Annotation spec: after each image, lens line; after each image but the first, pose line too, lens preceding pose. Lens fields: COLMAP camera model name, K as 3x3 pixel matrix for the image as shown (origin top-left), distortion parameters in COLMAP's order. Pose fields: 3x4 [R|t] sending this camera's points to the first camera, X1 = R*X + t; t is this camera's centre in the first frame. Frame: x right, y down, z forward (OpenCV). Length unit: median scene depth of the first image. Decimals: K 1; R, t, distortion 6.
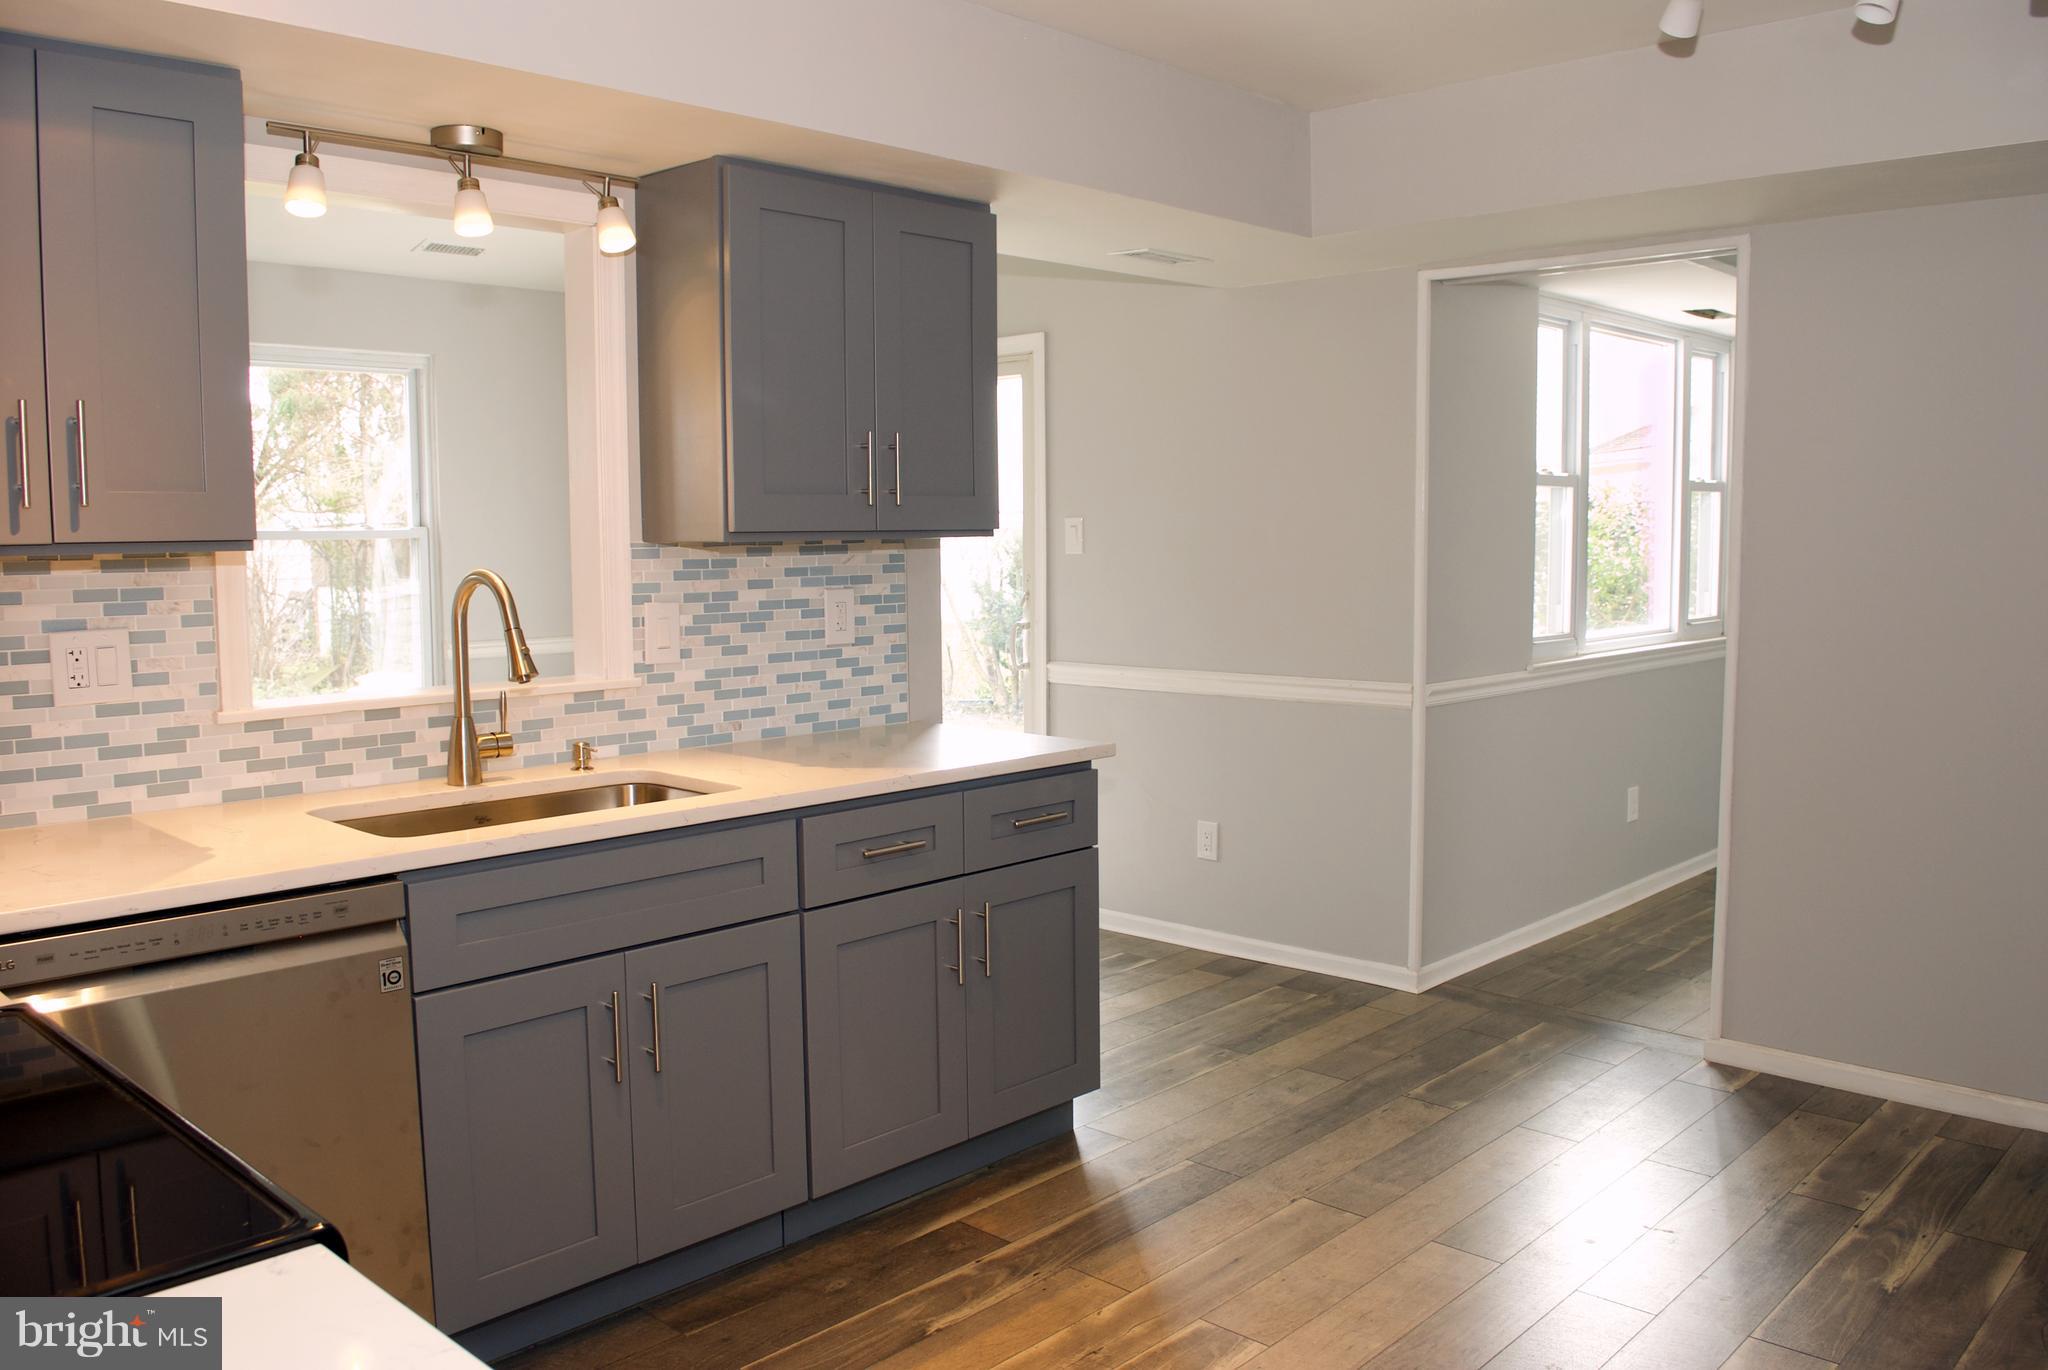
lens RADIAL K [[1617.1, 0, 1034.6], [0, 1617.1, 676.0], [0, 0, 1]] dist [-0.084371, 0.008674]
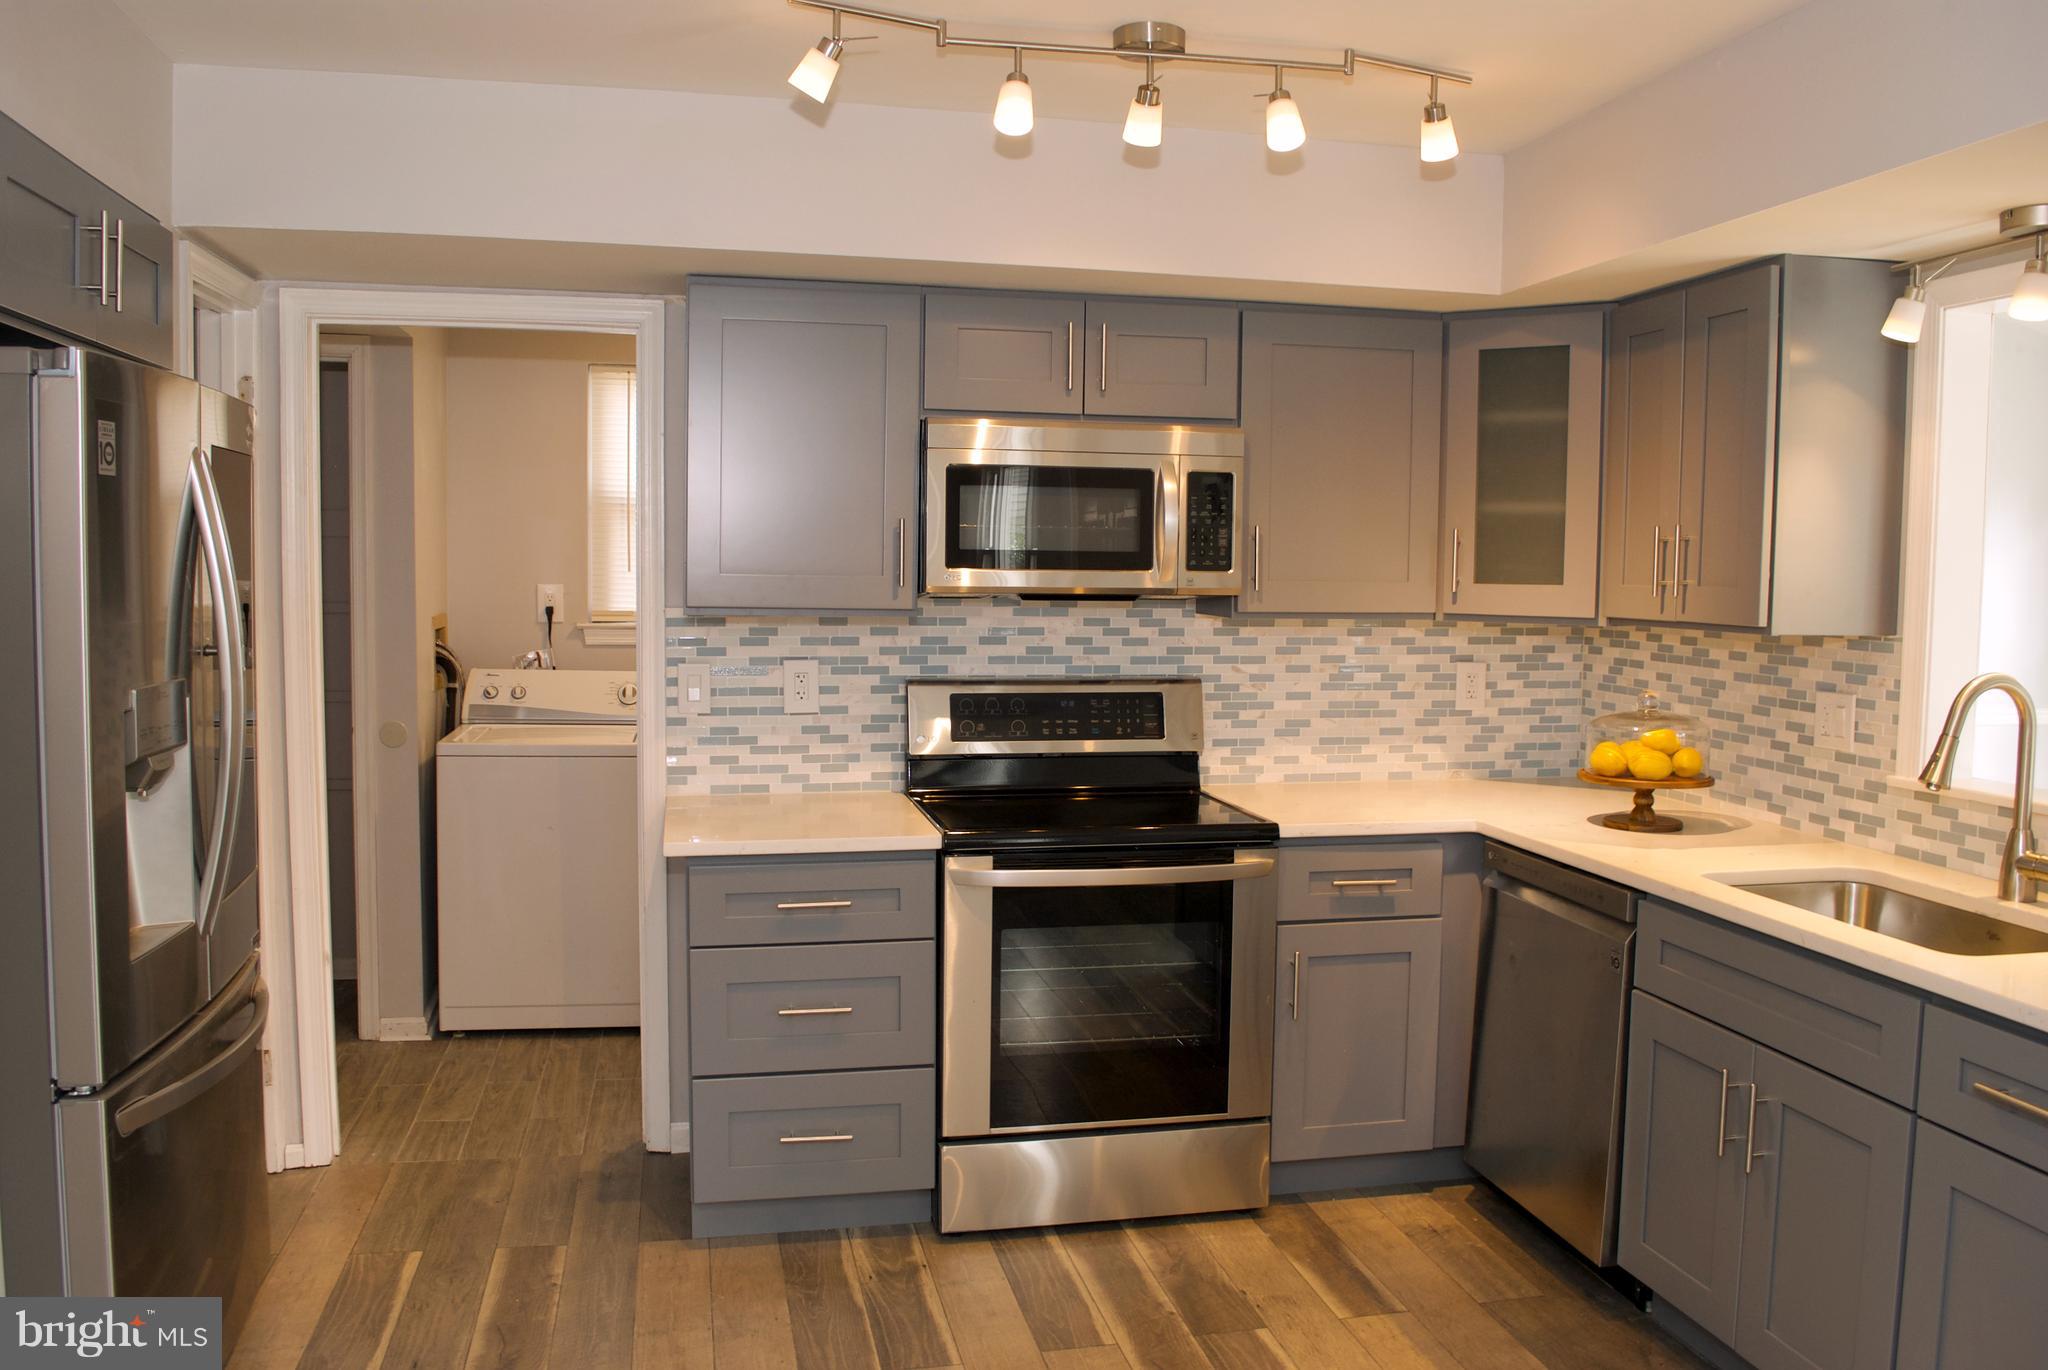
lens RADIAL K [[1617.1, 0, 1034.6], [0, 1617.1, 676.0], [0, 0, 1]] dist [-0.084371, 0.008674]
pose [[-0.569704, 0.057099, -0.819864, 0.625989], [-0.083899, 0.988331, 0.127132, -0.113955], [0.817556, 0.141213, -0.558266, 0.884022]]
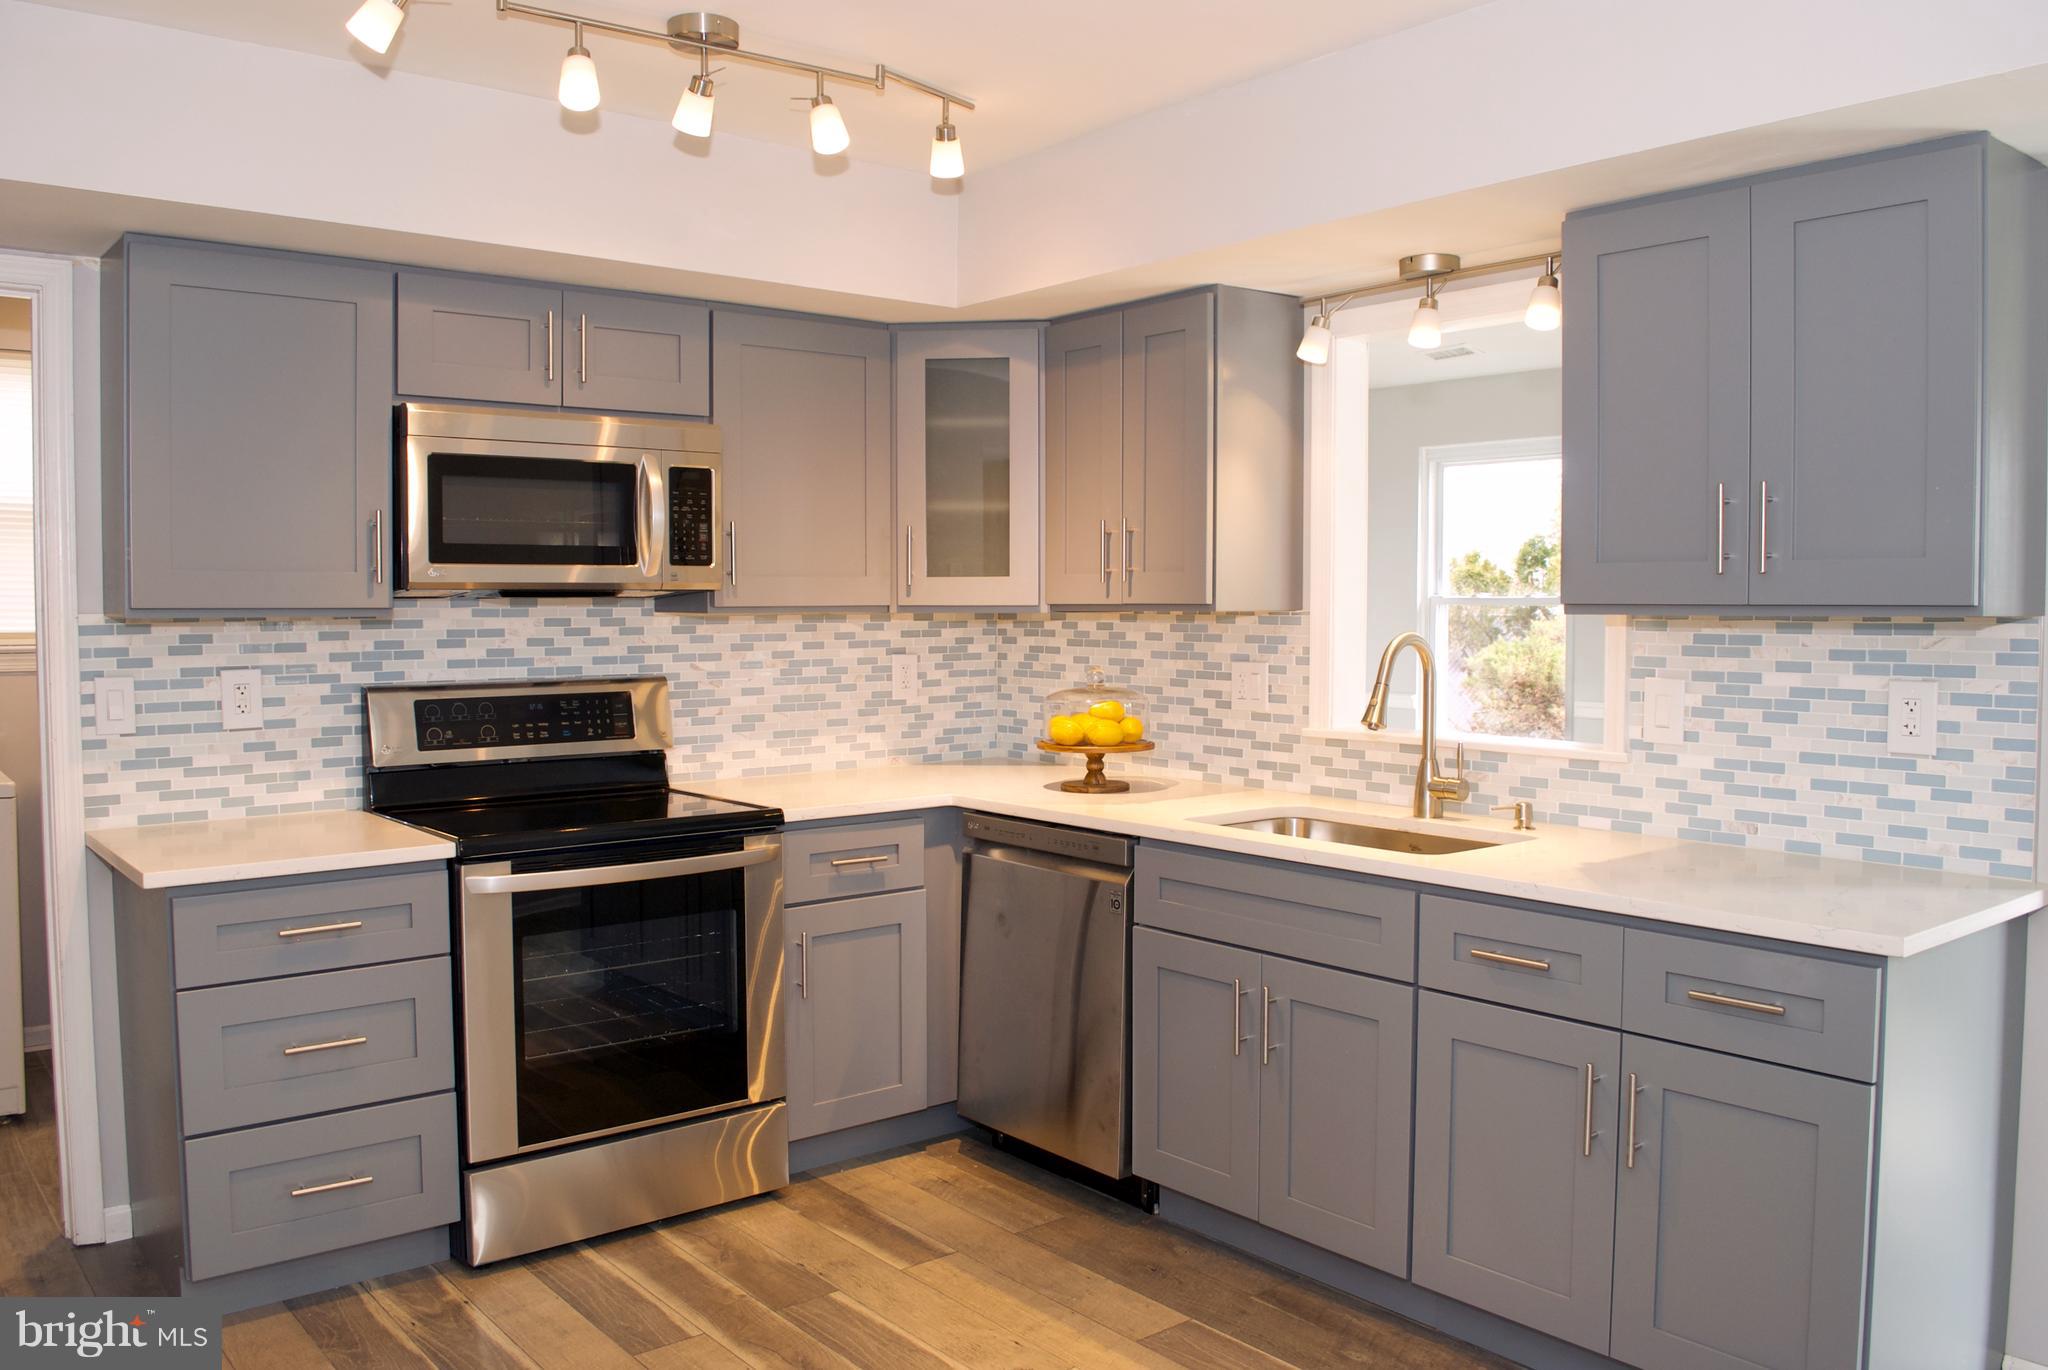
lens RADIAL K [[1617.1, 0, 1034.6], [0, 1617.1, 676.0], [0, 0, 1]] dist [-0.084371, 0.008674]
pose [[-0.126917, 0.053179, -0.990487, 0.718713], [-0.088906, 0.993933, 0.064756, -0.072927], [0.987921, 0.096279, -0.121419, 0.734467]]
